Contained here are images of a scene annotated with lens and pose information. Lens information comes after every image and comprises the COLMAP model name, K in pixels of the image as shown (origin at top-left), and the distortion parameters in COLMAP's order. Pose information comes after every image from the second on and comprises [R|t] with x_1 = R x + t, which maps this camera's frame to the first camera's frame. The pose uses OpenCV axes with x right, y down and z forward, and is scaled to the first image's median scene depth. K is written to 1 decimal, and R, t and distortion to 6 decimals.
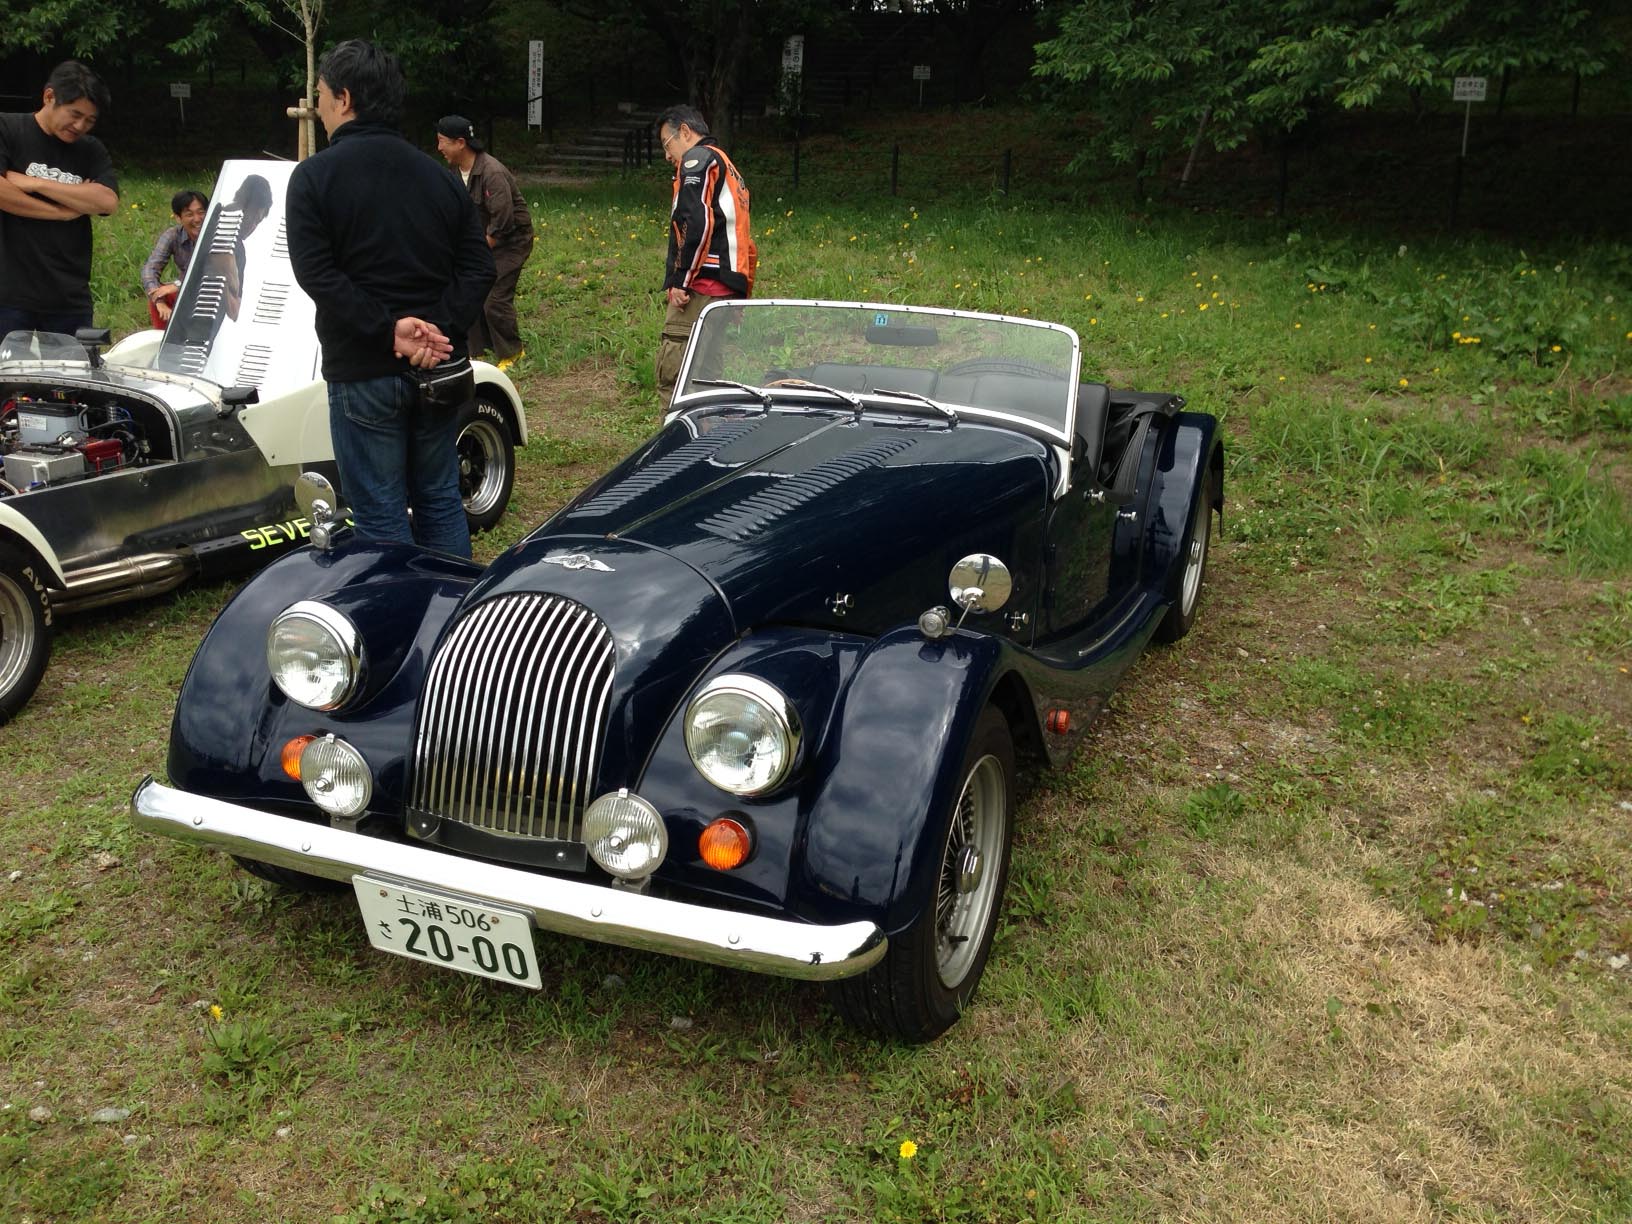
lens RADIAL K [[1419.6, 0, 816.0], [0, 1419.6, 612.0], [0, 0, 1]] dist [0.103654, -0.205379]
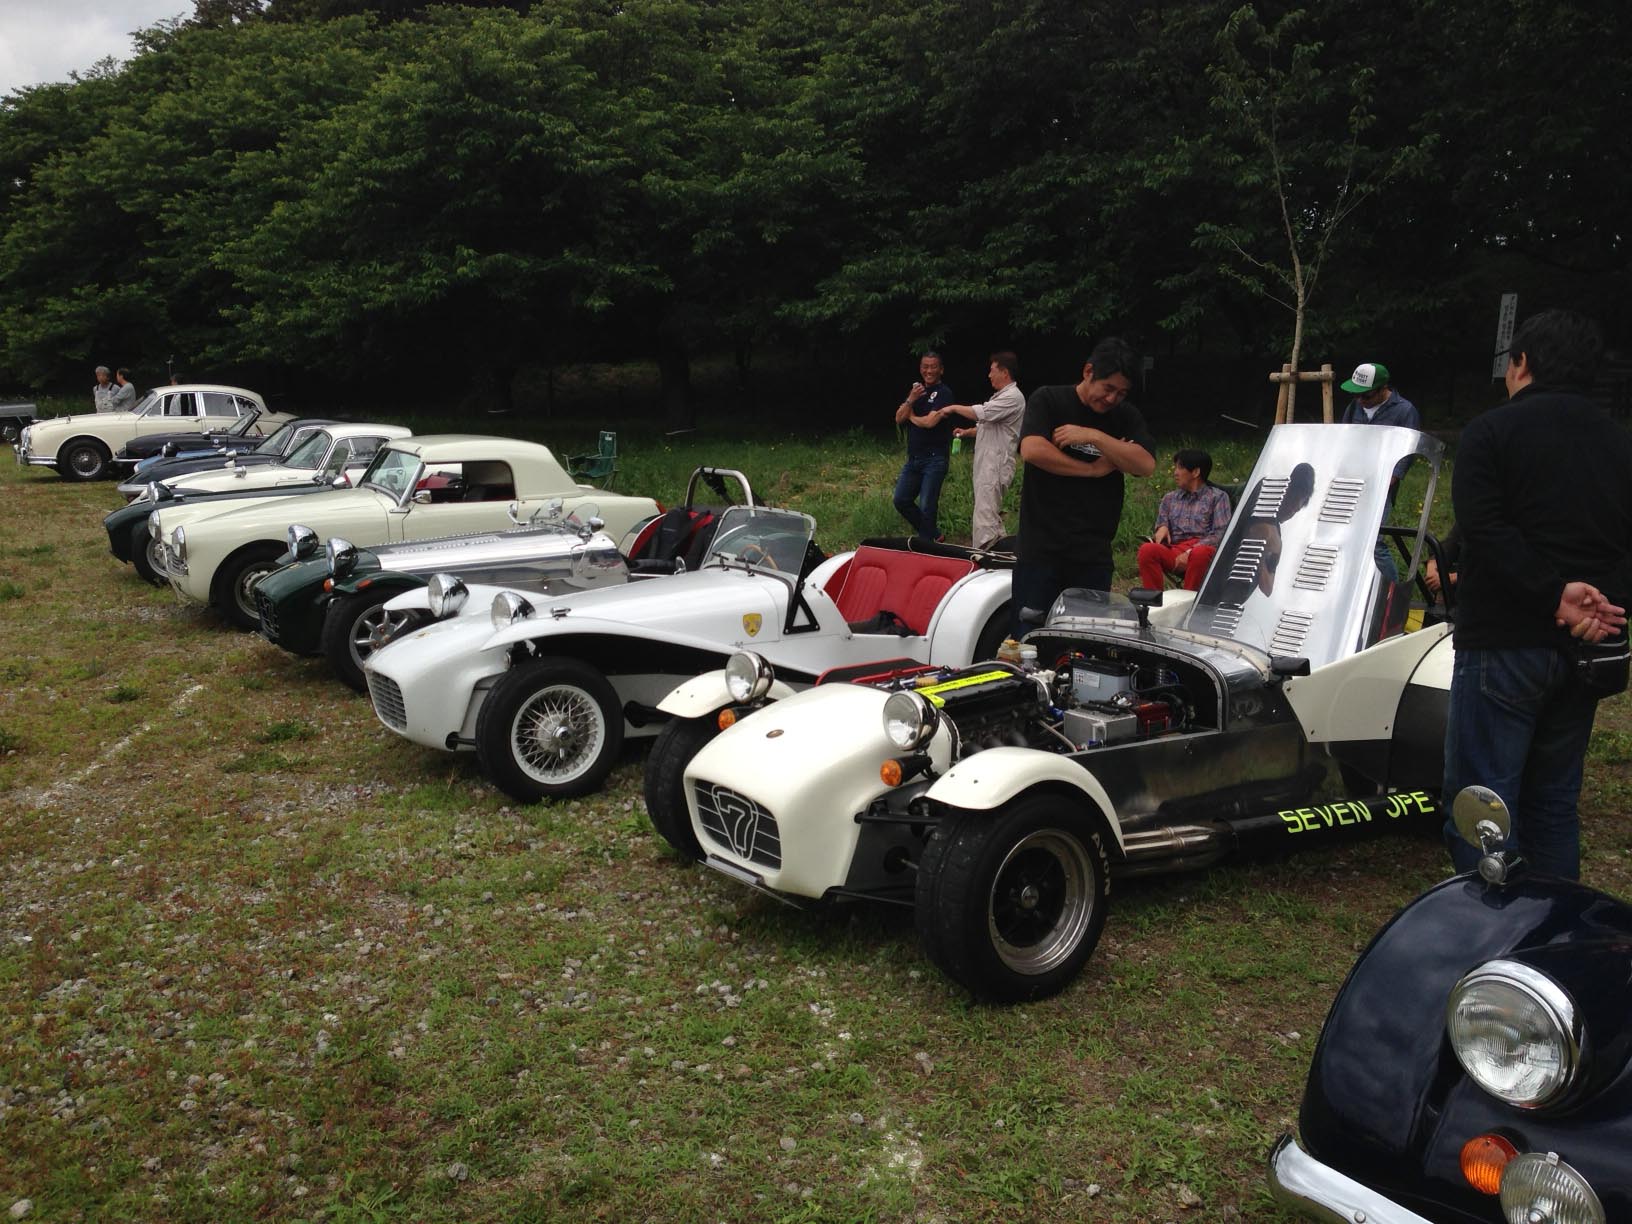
lens RADIAL K [[1474.1, 0, 816.0], [0, 1474.1, 612.0], [0, 0, 1]] dist [0.002385, -0.000182]
pose [[0.811606, 0.046929, -0.582317, -0.094842], [-0.147859, 0.980816, -0.127034, -0.017273], [0.565185, 0.189202, 0.802975, 0.043021]]
